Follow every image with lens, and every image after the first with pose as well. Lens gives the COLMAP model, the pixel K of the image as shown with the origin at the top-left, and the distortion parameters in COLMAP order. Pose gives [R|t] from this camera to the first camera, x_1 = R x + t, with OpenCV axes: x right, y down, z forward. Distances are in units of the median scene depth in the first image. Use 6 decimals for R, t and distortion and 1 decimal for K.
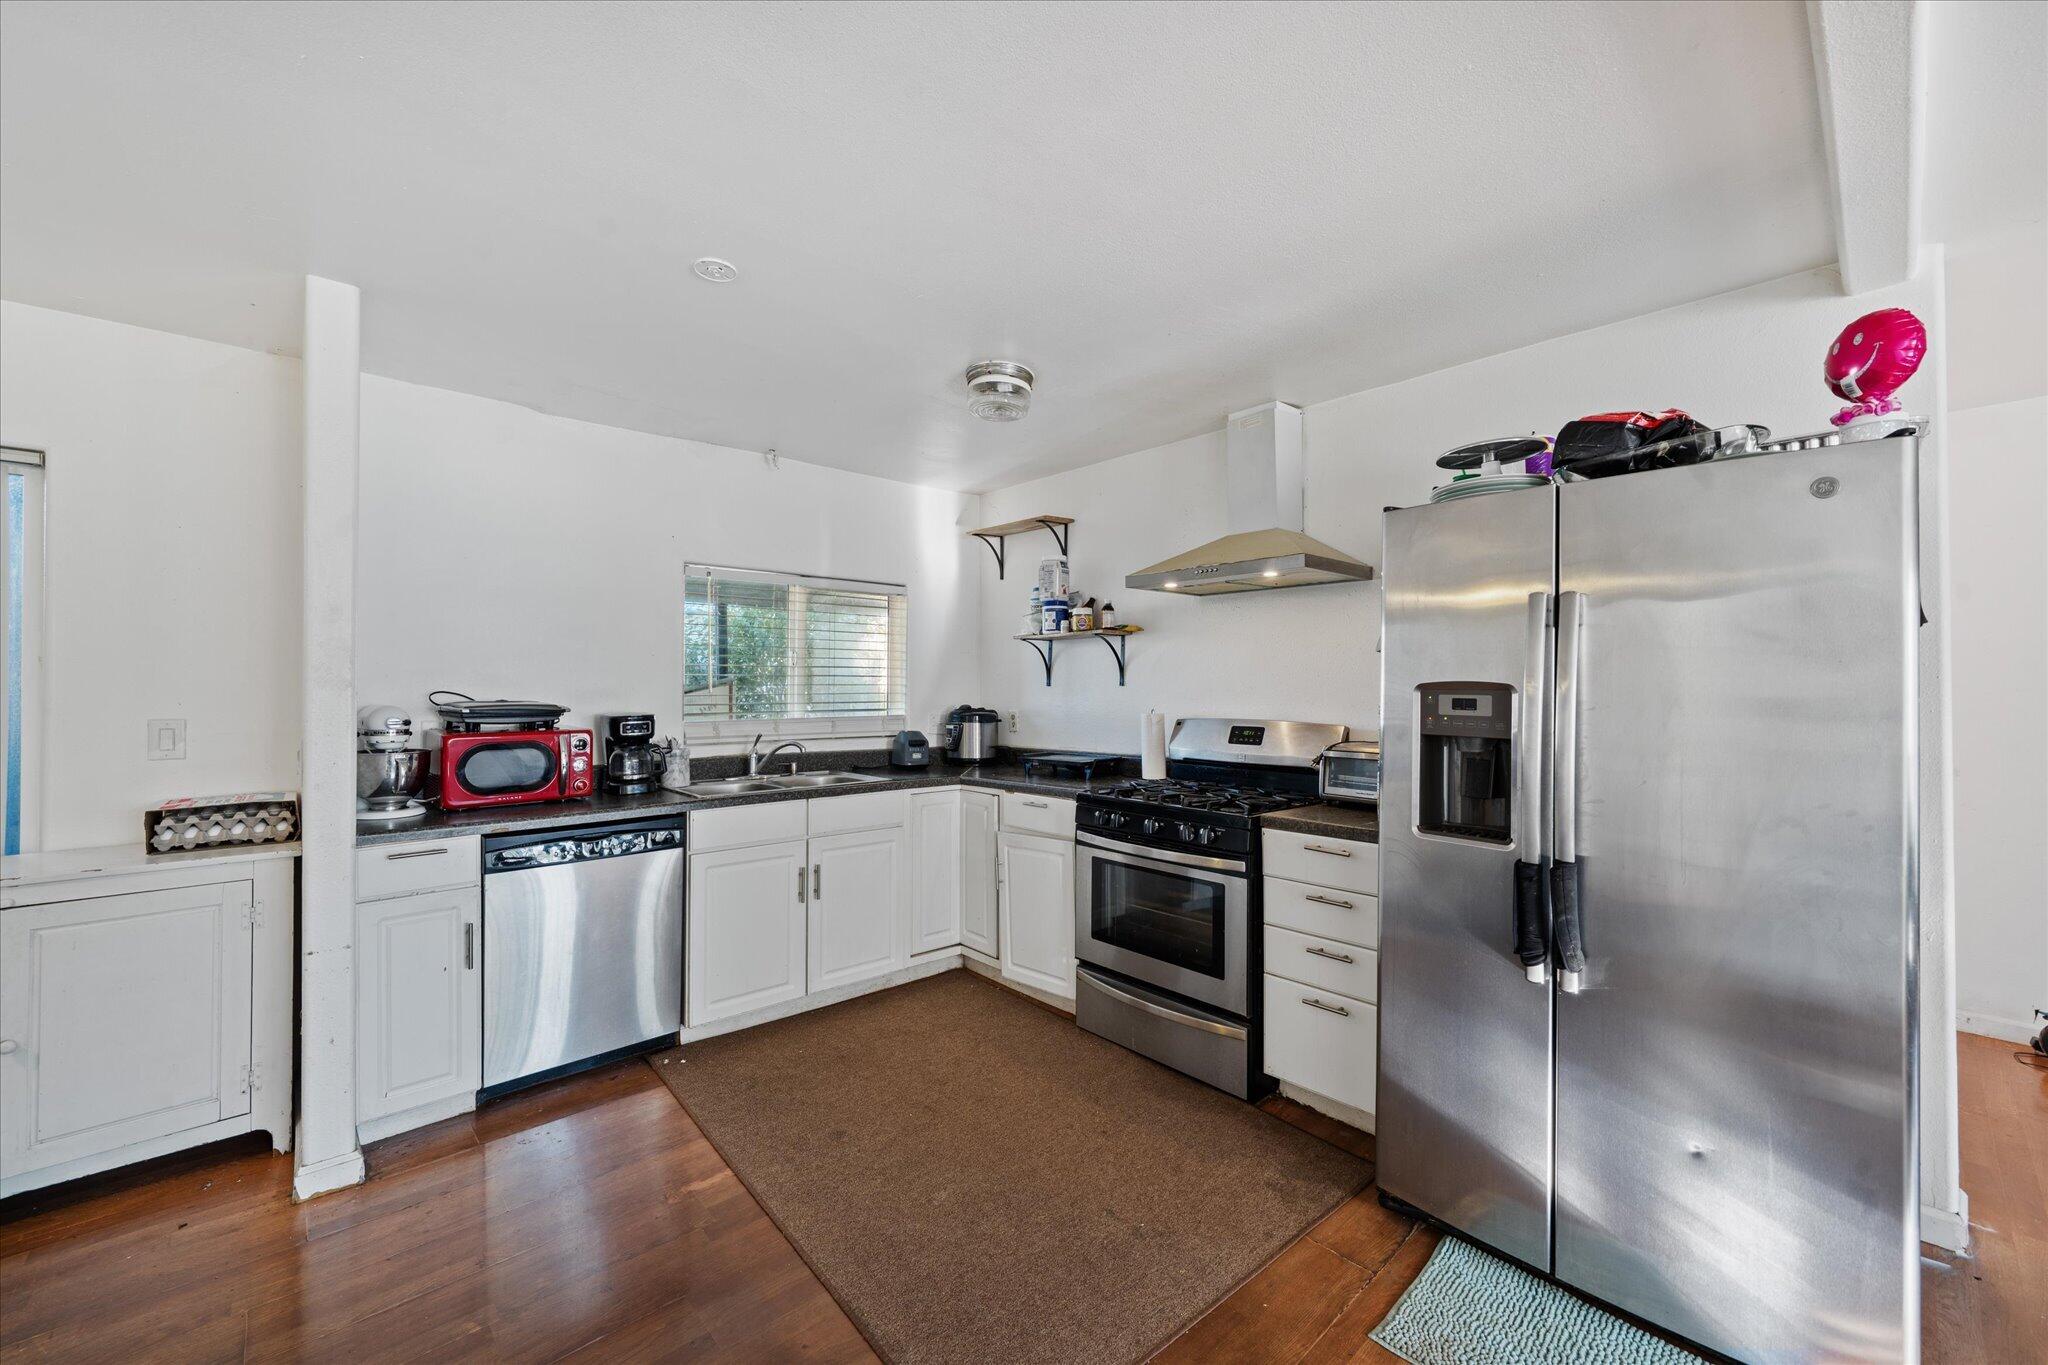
lens RADIAL K [[815.0, 0, 1024.0], [0, 815.0, 682.5], [0, 0, 1]] dist [-0.002151, -0.000441]
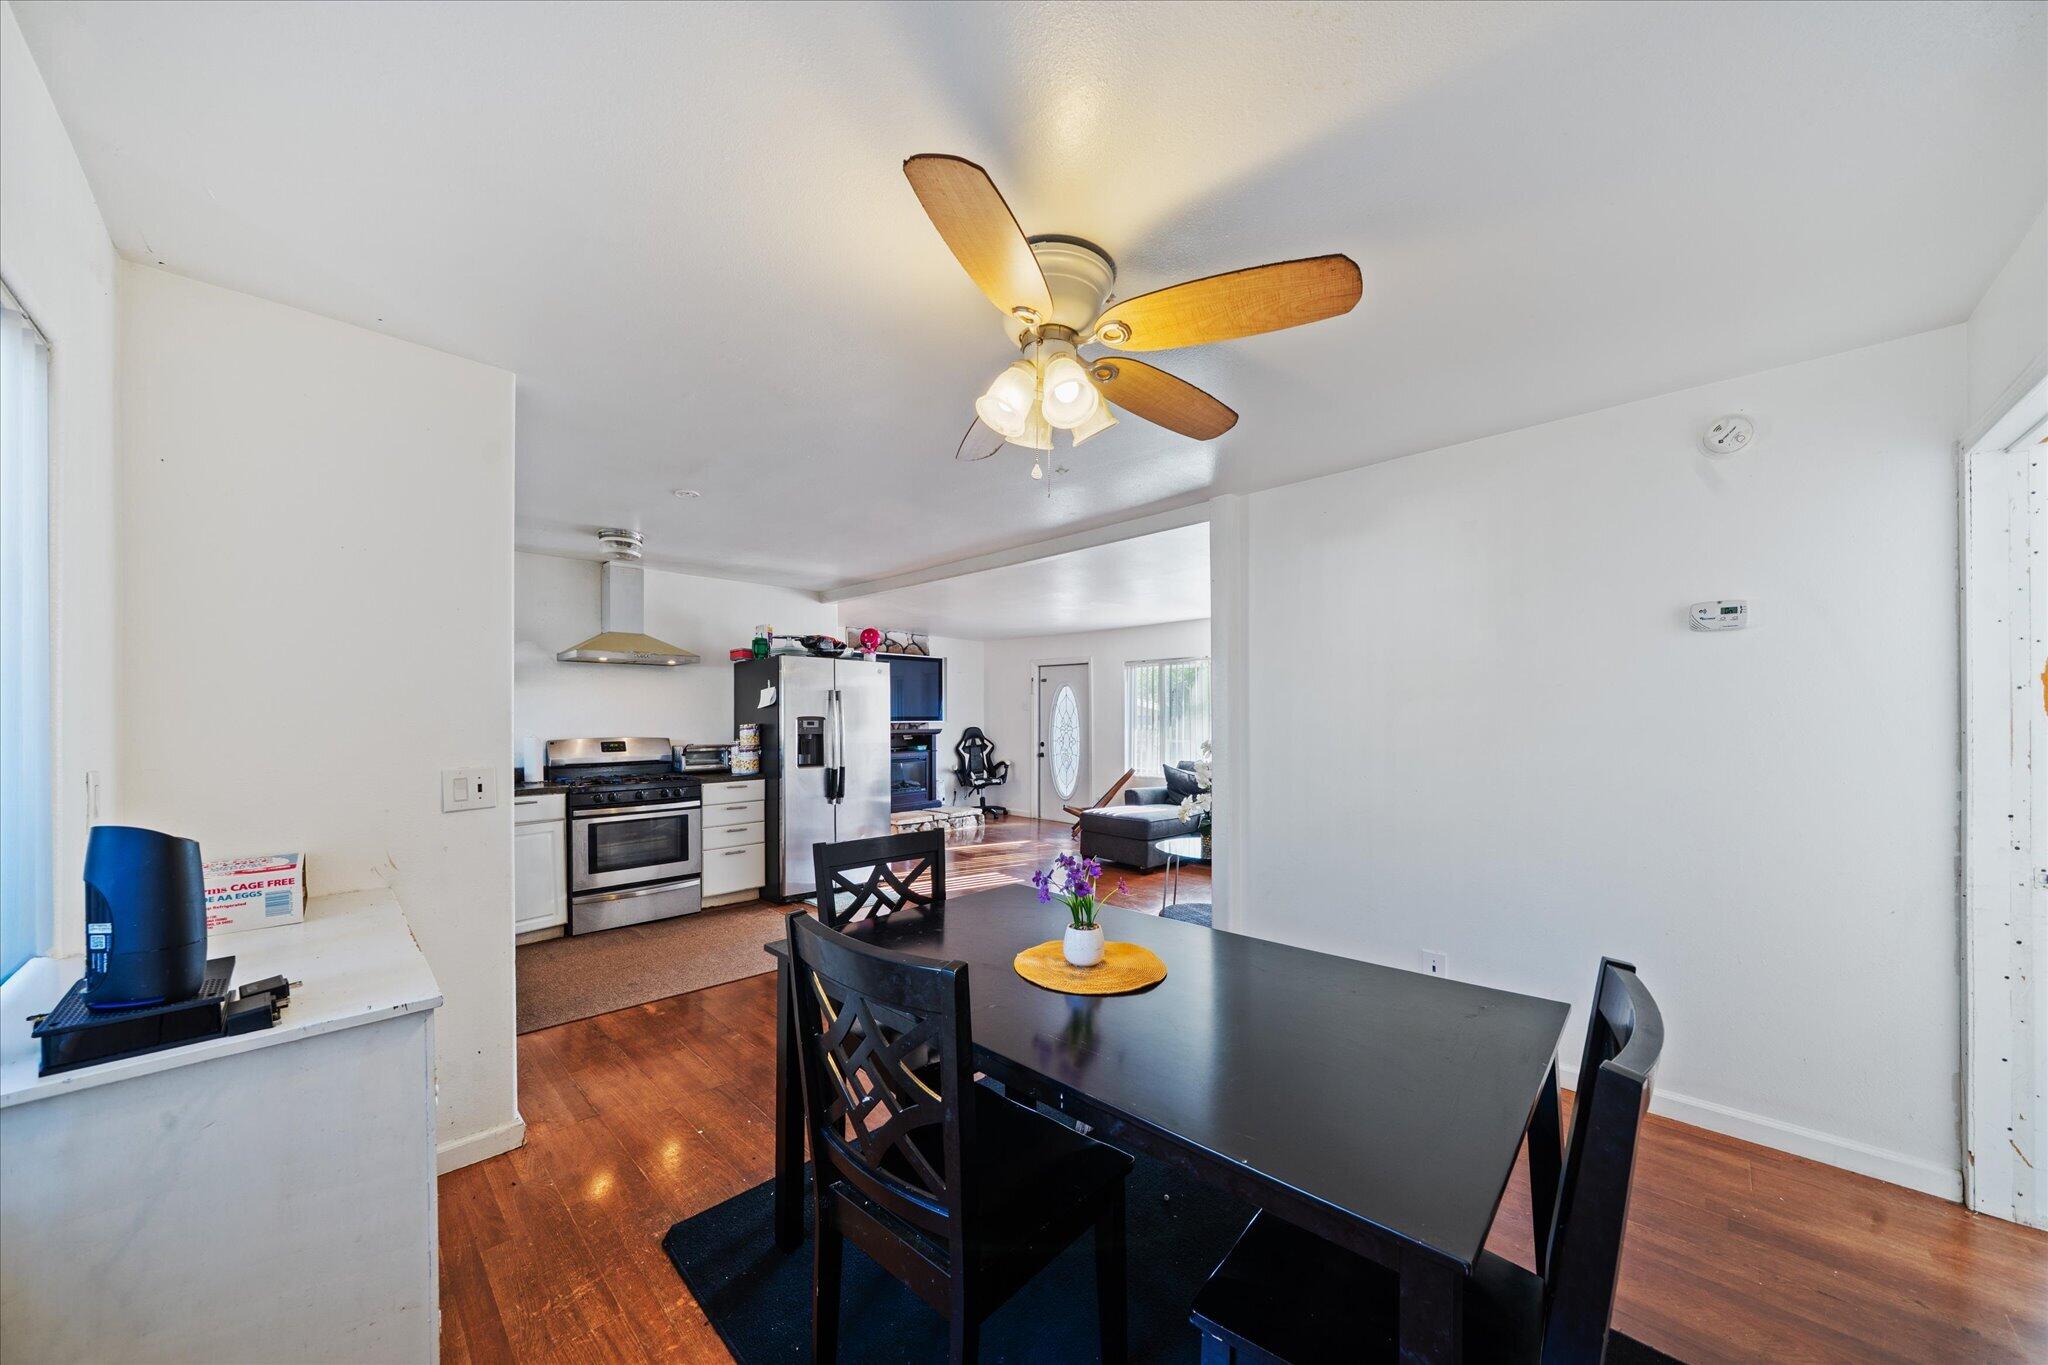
lens RADIAL K [[709.9, 0, 1017.3], [0, 709.9, 716.5], [0, 0, 1]] dist [0.000093, -0.000033]
pose [[-0.055918, -0.001930, 0.998434, -1.305667], [-0.002222, 0.999996, 0.001808, -0.004313], [-0.998433, -0.002117, -0.055922, 0.216417]]
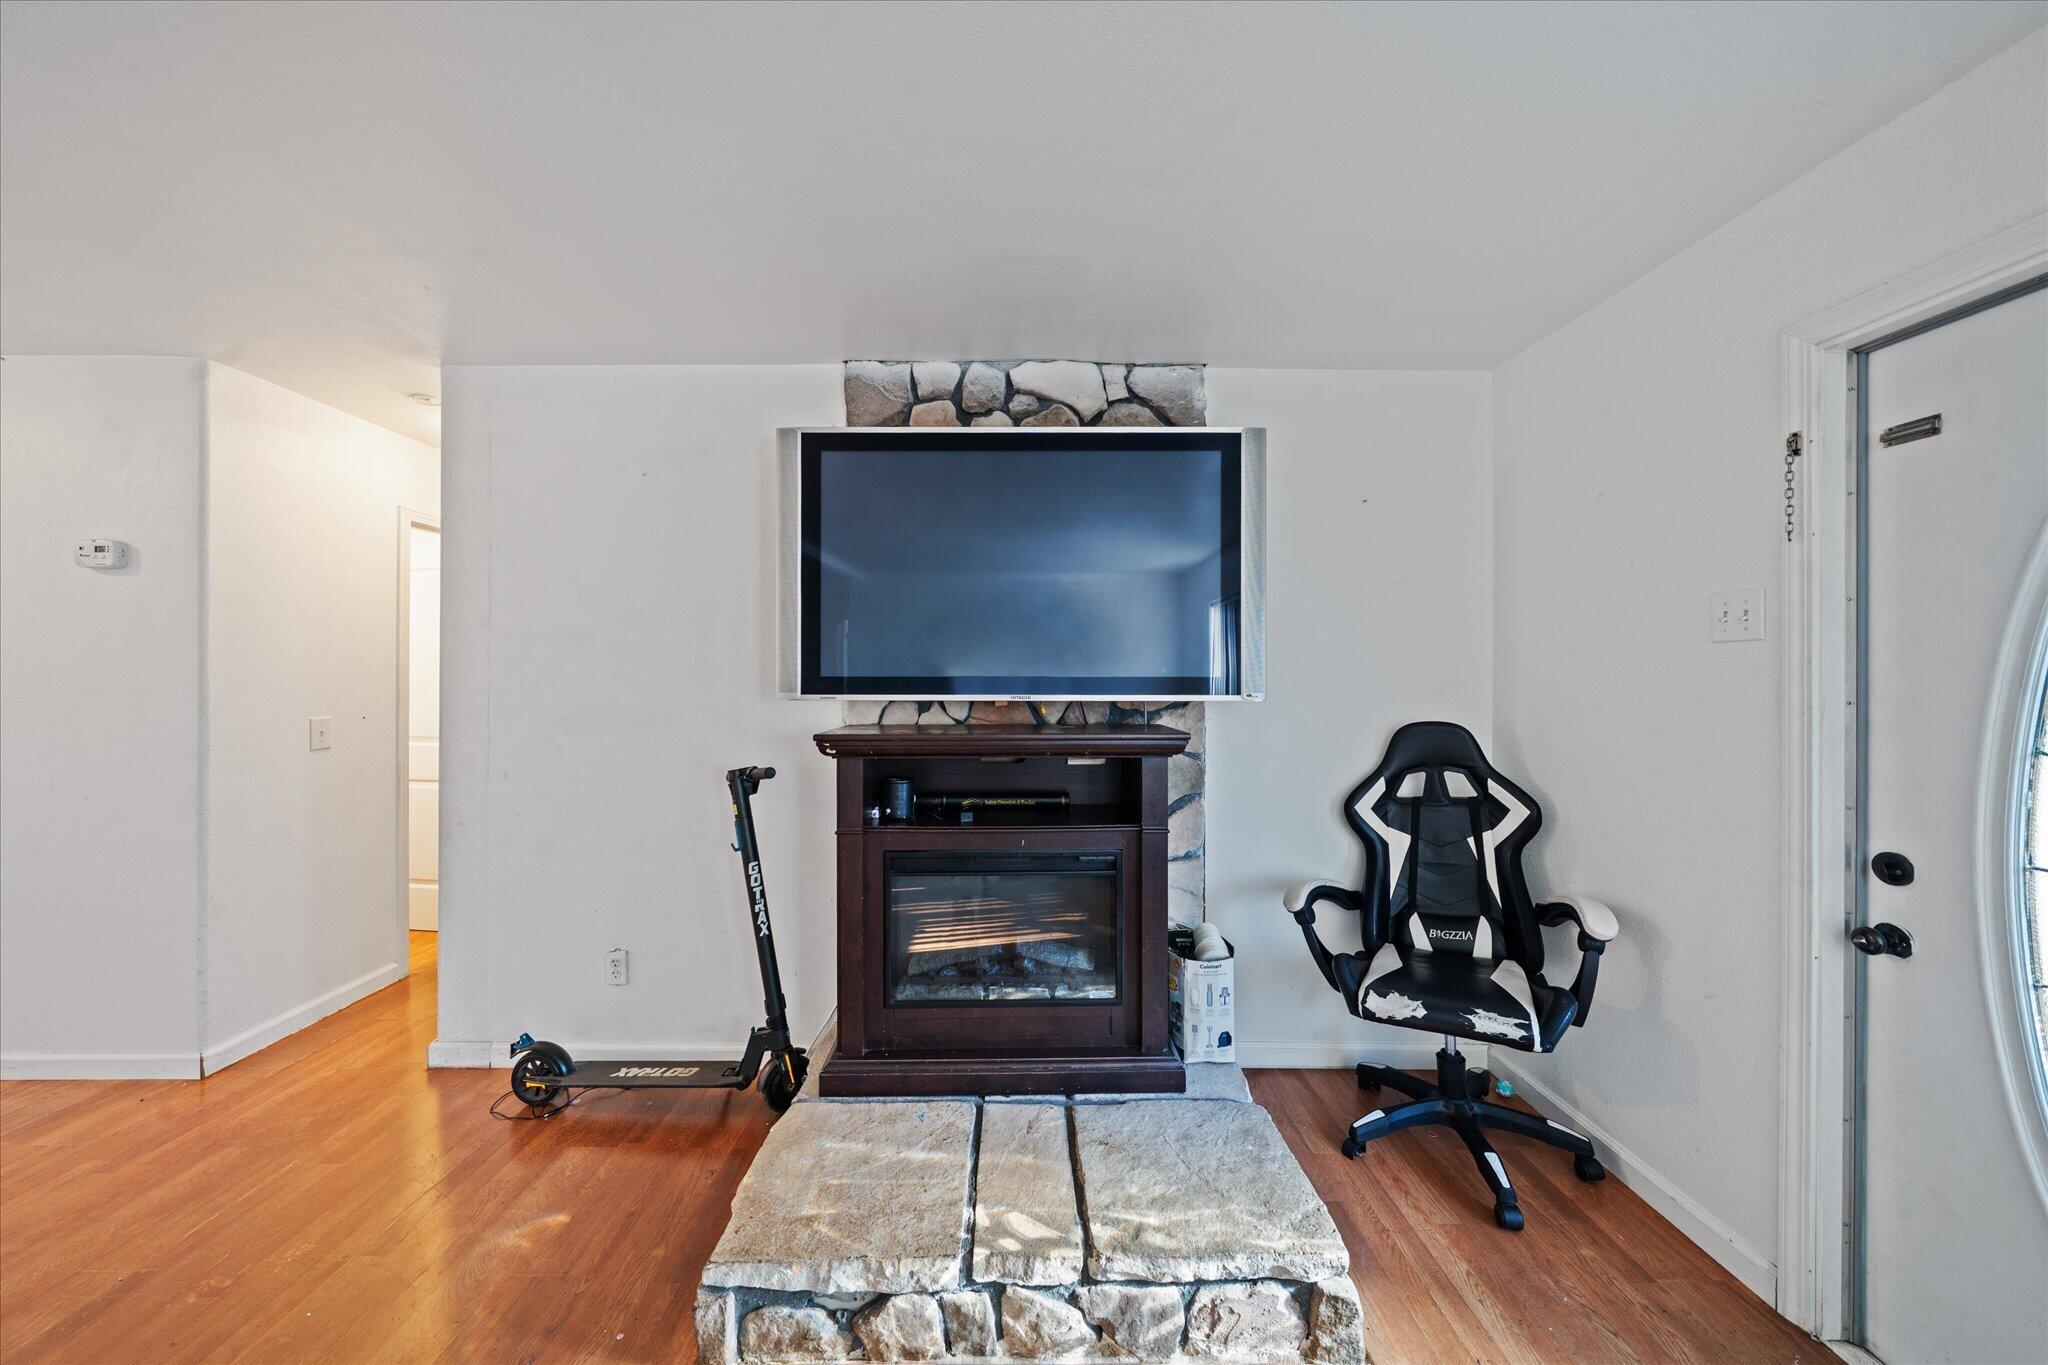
lens RADIAL K [[716.6, 0, 1014.7], [0, 716.6, 676.8], [0, 0, 1]] dist [0.000263, -0.004155]
pose [[0.666144, 0.004699, 0.745808, 0.916136], [-0.006670, 0.999978, -0.000342, 0.002503], [-0.745793, -0.004747, 0.666161, 0.062044]]
